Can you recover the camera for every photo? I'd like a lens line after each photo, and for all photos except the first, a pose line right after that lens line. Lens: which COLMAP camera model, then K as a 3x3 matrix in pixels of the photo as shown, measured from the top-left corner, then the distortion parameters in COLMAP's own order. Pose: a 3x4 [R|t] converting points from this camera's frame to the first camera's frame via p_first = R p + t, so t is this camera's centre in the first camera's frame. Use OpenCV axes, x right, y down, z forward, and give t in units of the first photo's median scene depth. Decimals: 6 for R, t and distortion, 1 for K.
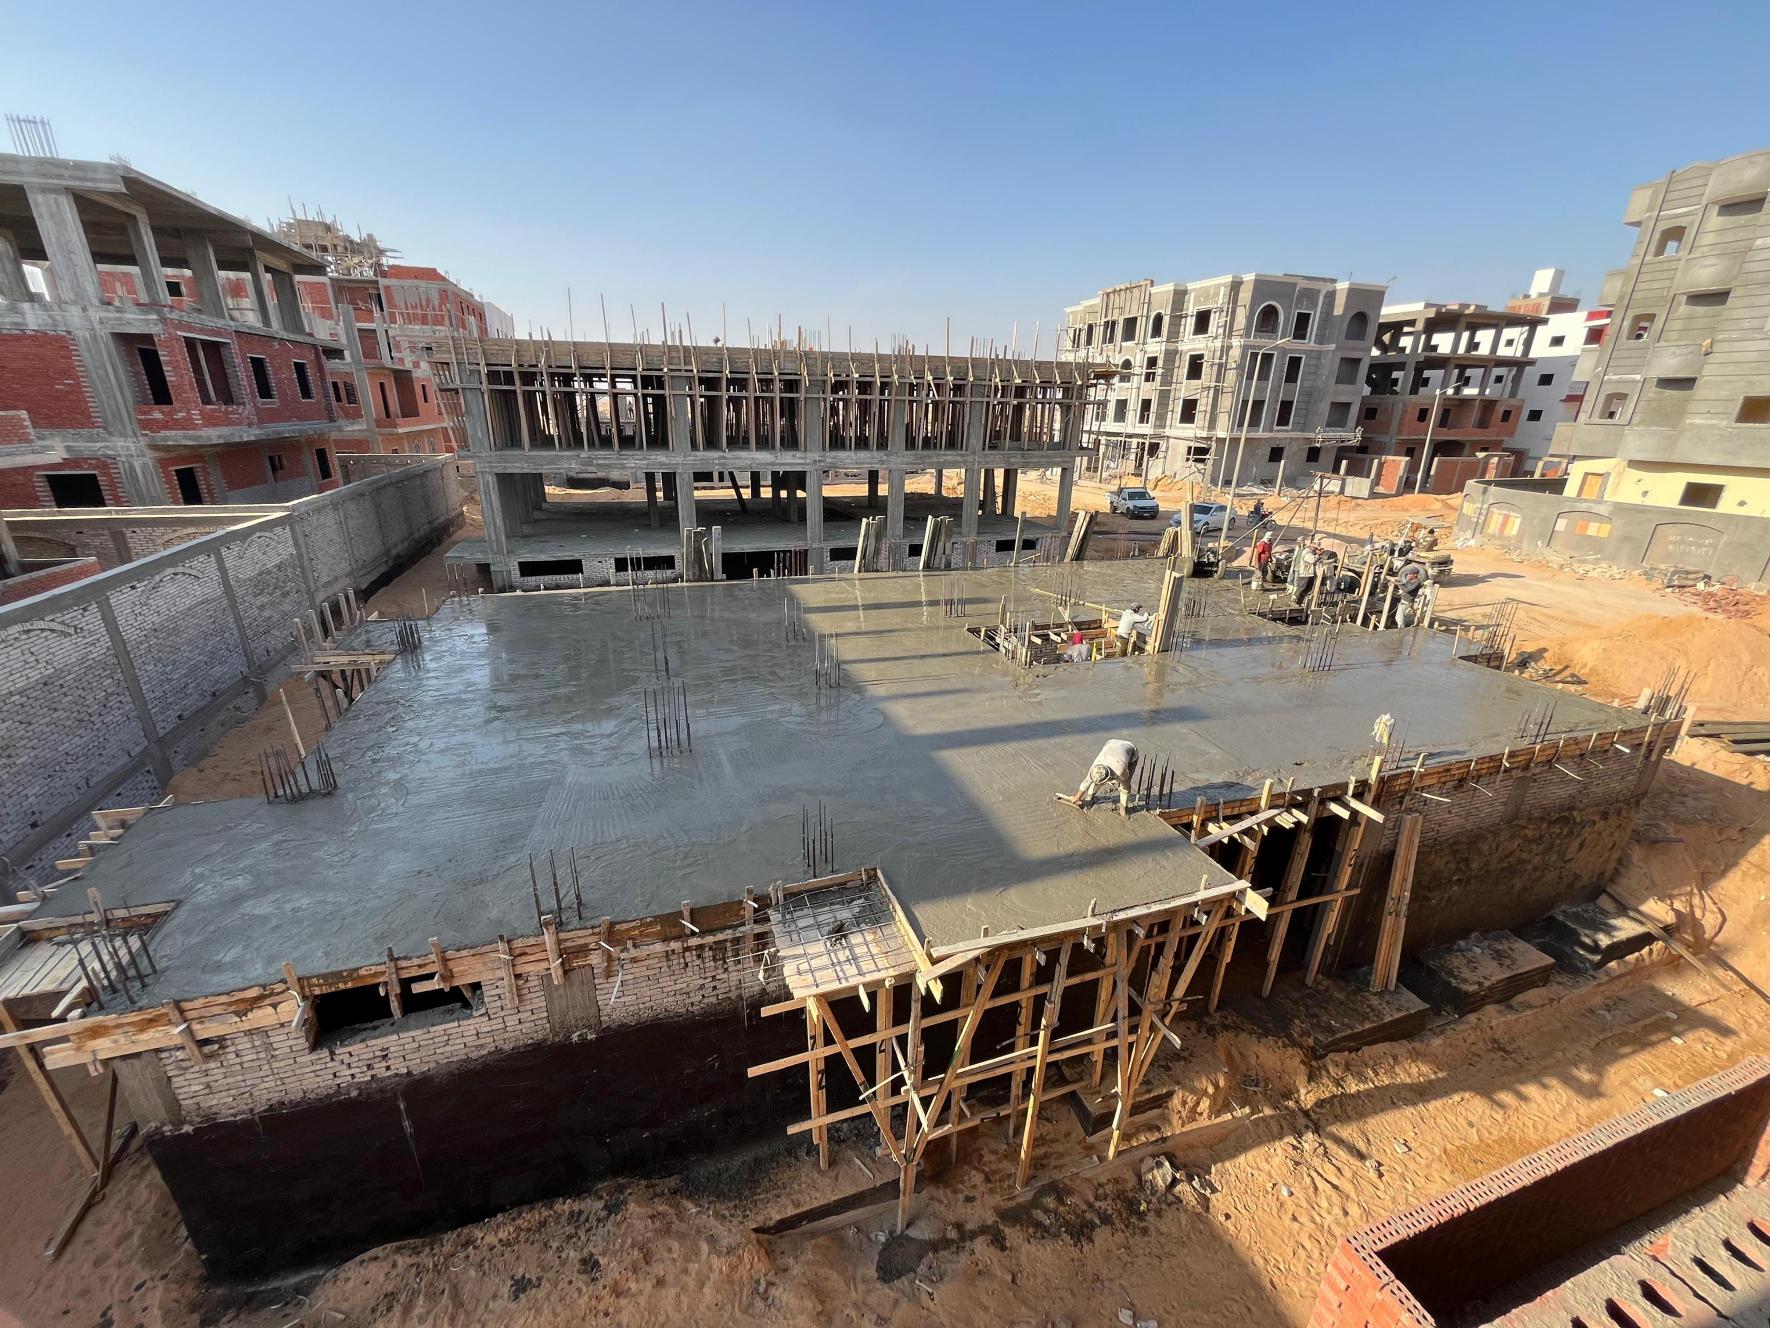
lens RADIAL K [[717.5, 0, 876.8], [0, 717.5, 673.3], [0, 0, 1]] dist [-0.001944, -0.000007]
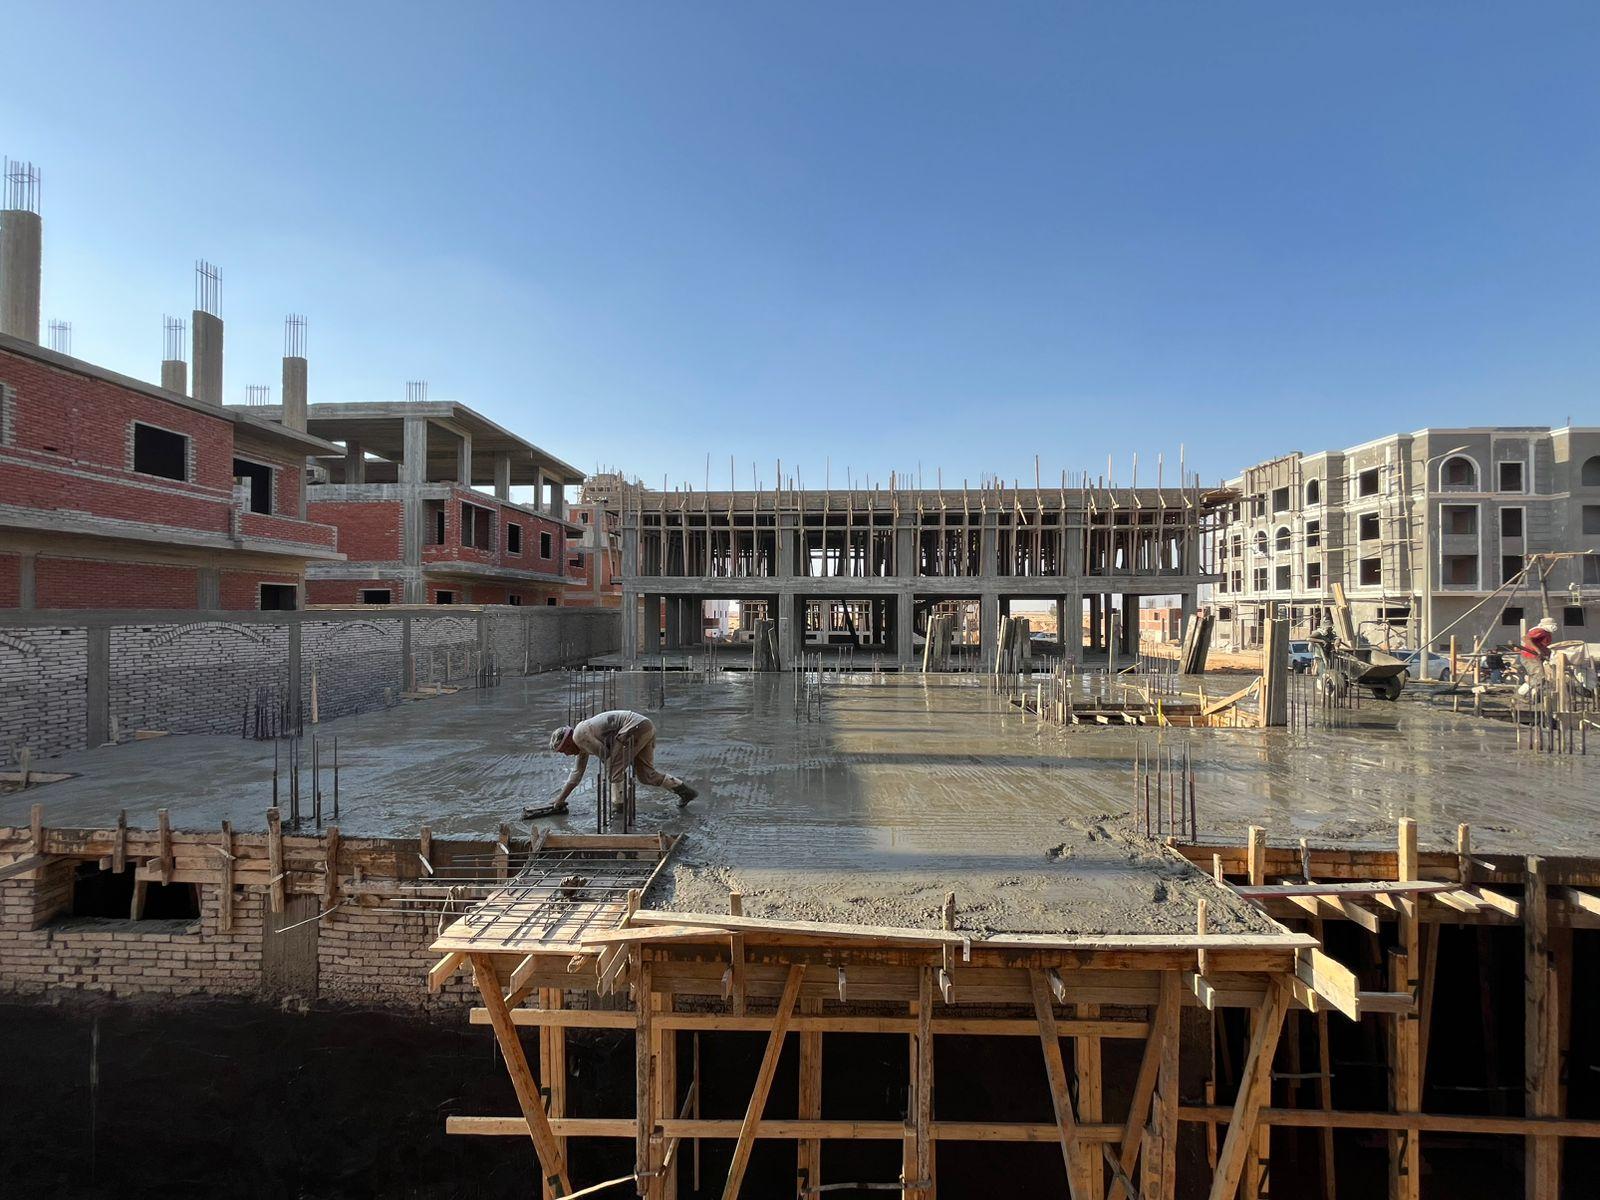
lens RADIAL K [[648.6, 0, 792.6], [0, 648.6, 608.4], [0, 0, 1]] dist [-0.001944, -0.000007]
pose [[0.932508, -0.016989, -0.360749, 0.091608], [-0.114210, 0.933756, -0.339200, 0.071795], [0.342614, 0.357508, 0.868794, 0.107212]]
